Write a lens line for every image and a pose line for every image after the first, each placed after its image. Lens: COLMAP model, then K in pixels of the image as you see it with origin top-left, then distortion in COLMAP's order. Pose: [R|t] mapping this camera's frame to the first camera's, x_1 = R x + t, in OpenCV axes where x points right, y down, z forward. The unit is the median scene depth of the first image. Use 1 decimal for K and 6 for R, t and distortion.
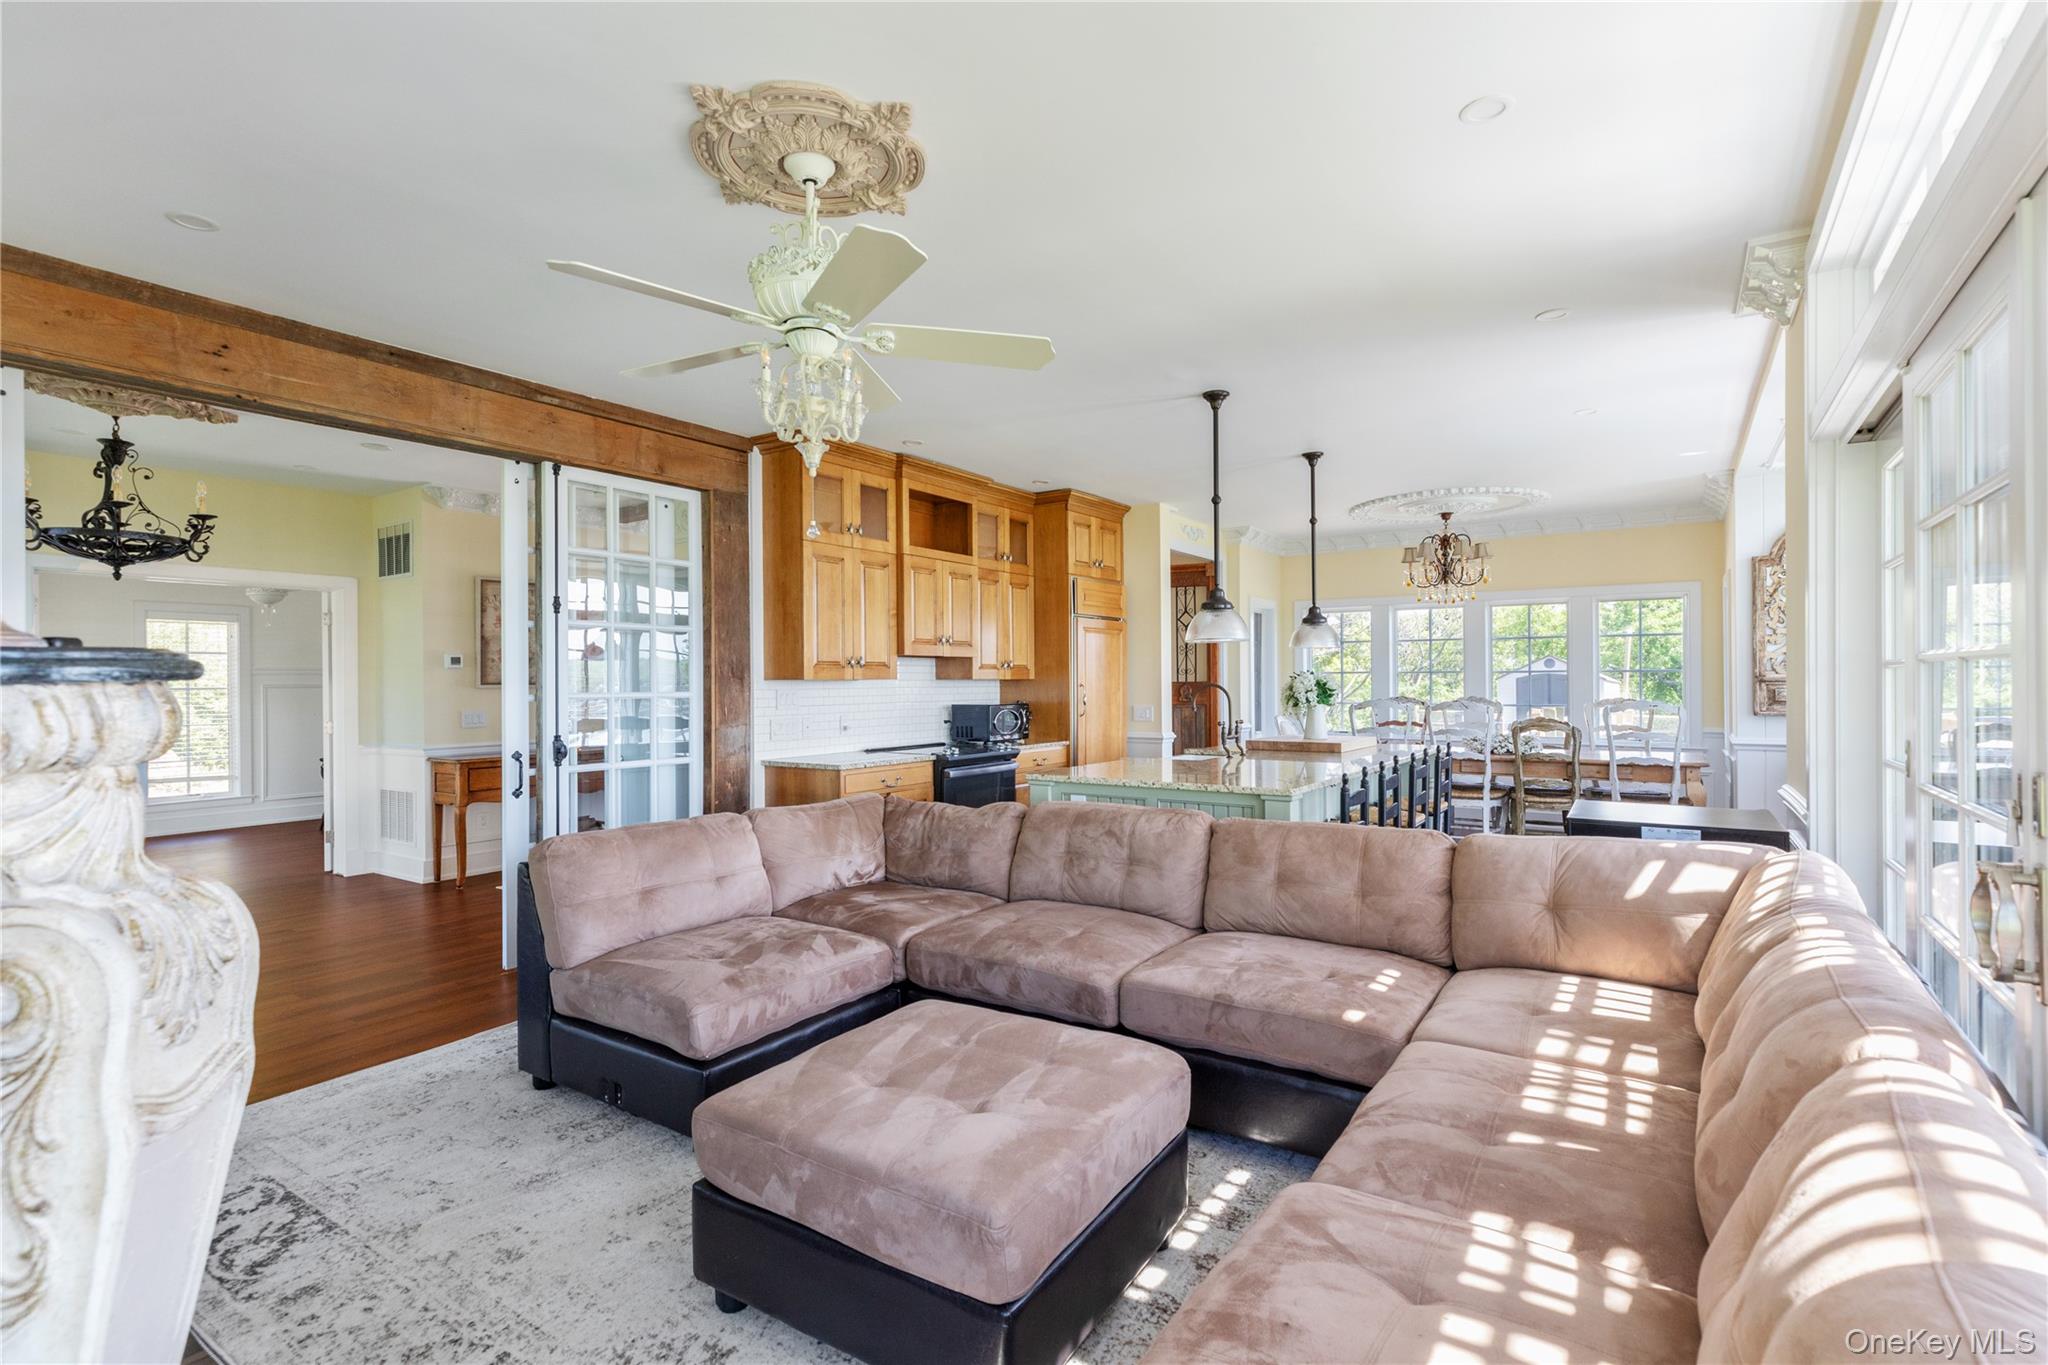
lens RADIAL K [[942.7, 0, 1017.7], [0, 942.7, 678.1], [0, 0, 1]] dist [0.000011, -0.000027]
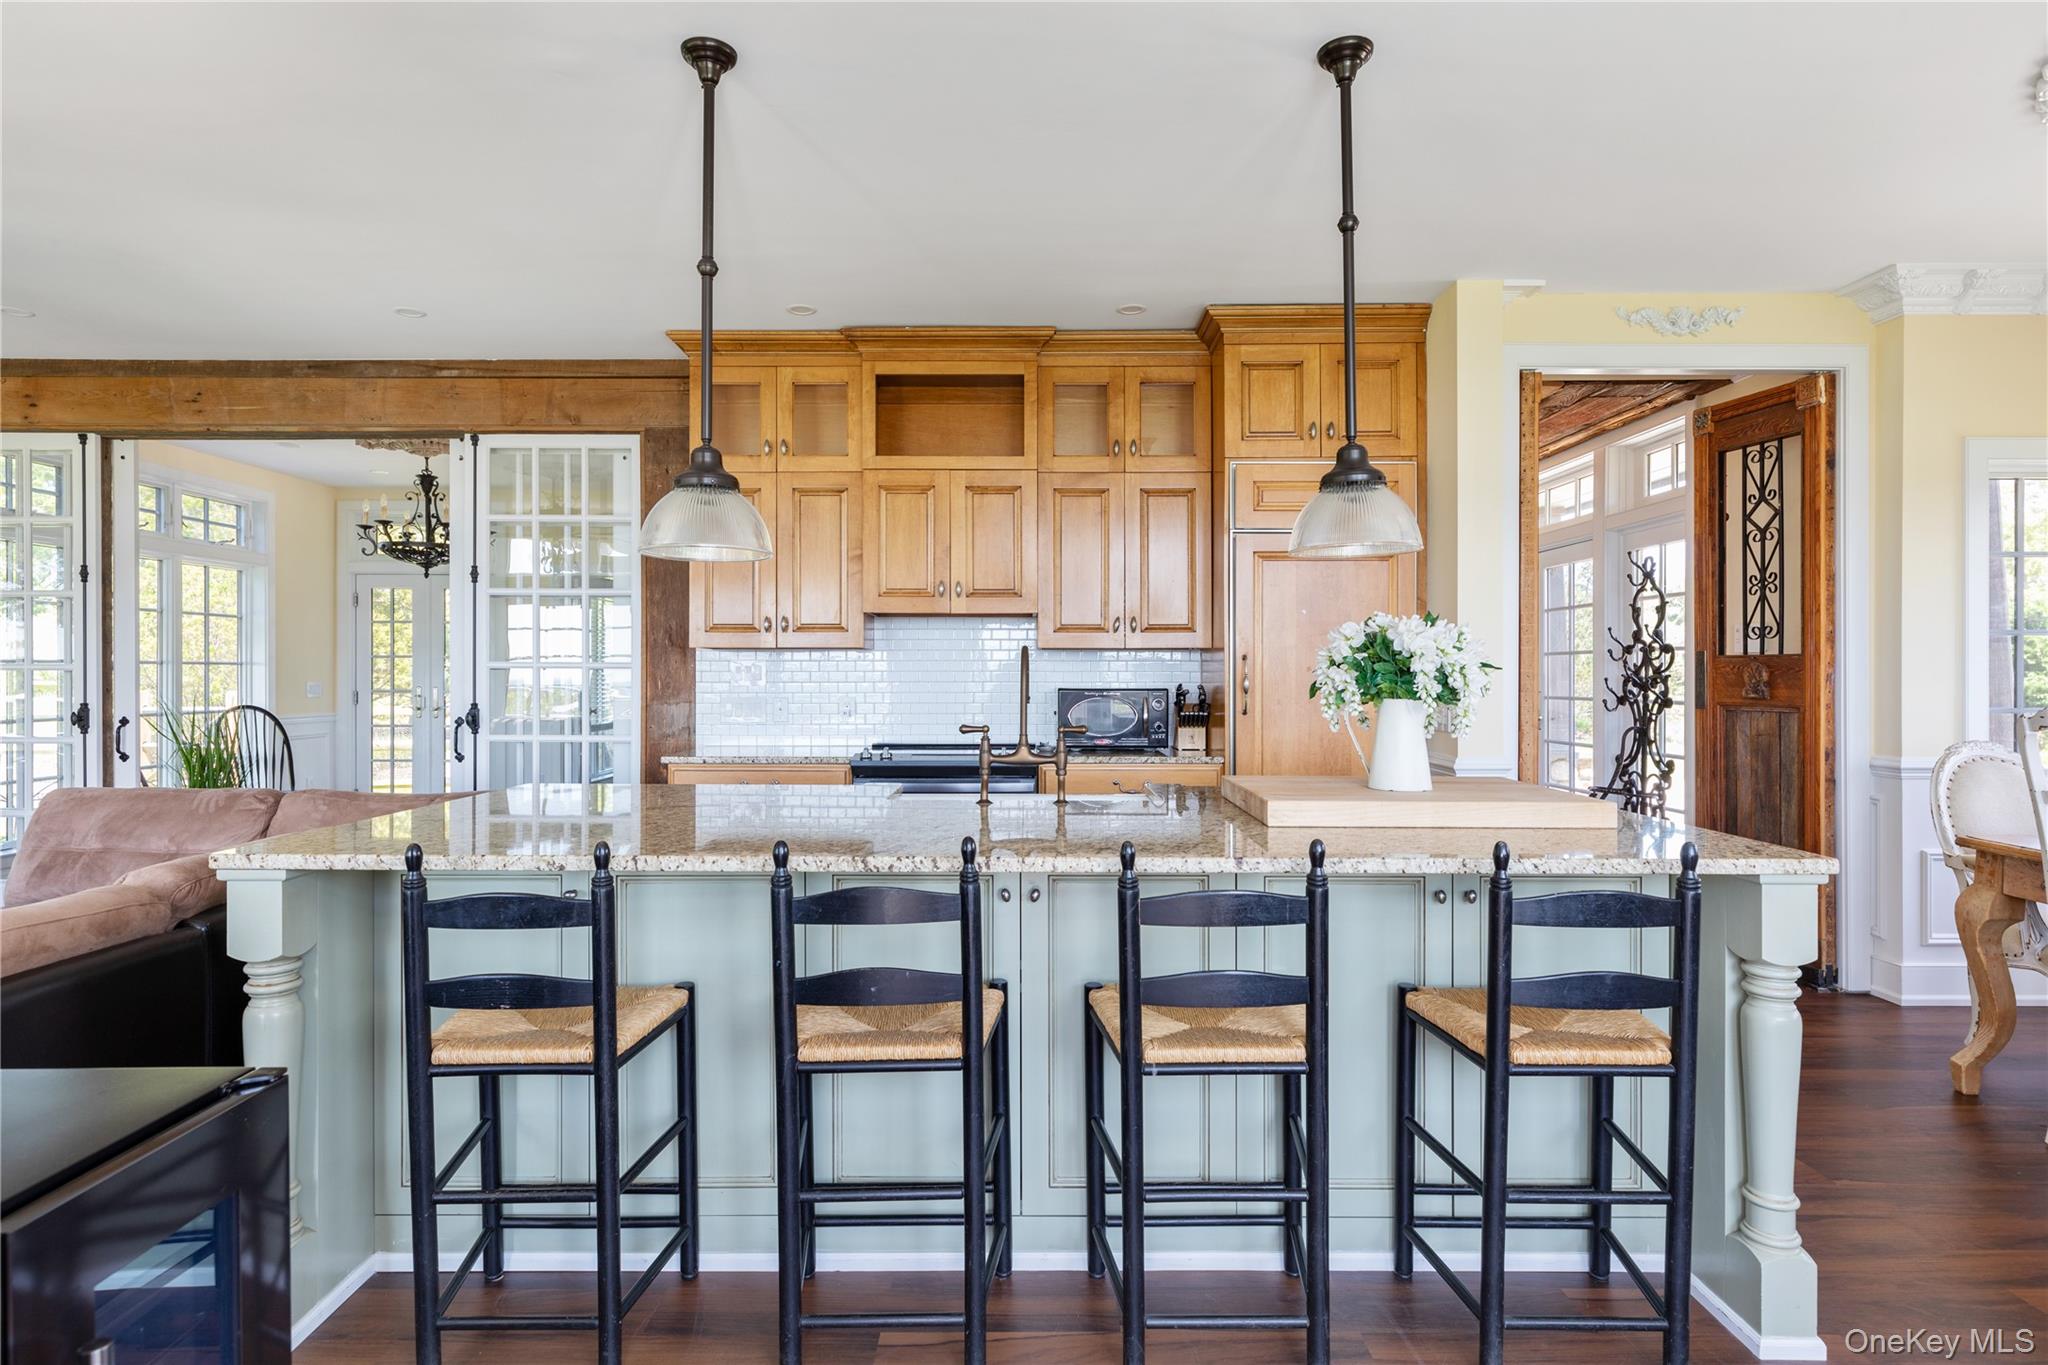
lens RADIAL K [[1063.0, 0, 1024.0], [0, 1063.0, 682.5], [0, 0, 1]] dist [-0.003508, -0.000756]
pose [[0.564981, 0.014912, -0.824969, 0.516104], [-0.002409, 0.999862, 0.016424, 0.012177], [0.825100, -0.007292, 0.564939, 0.551682]]
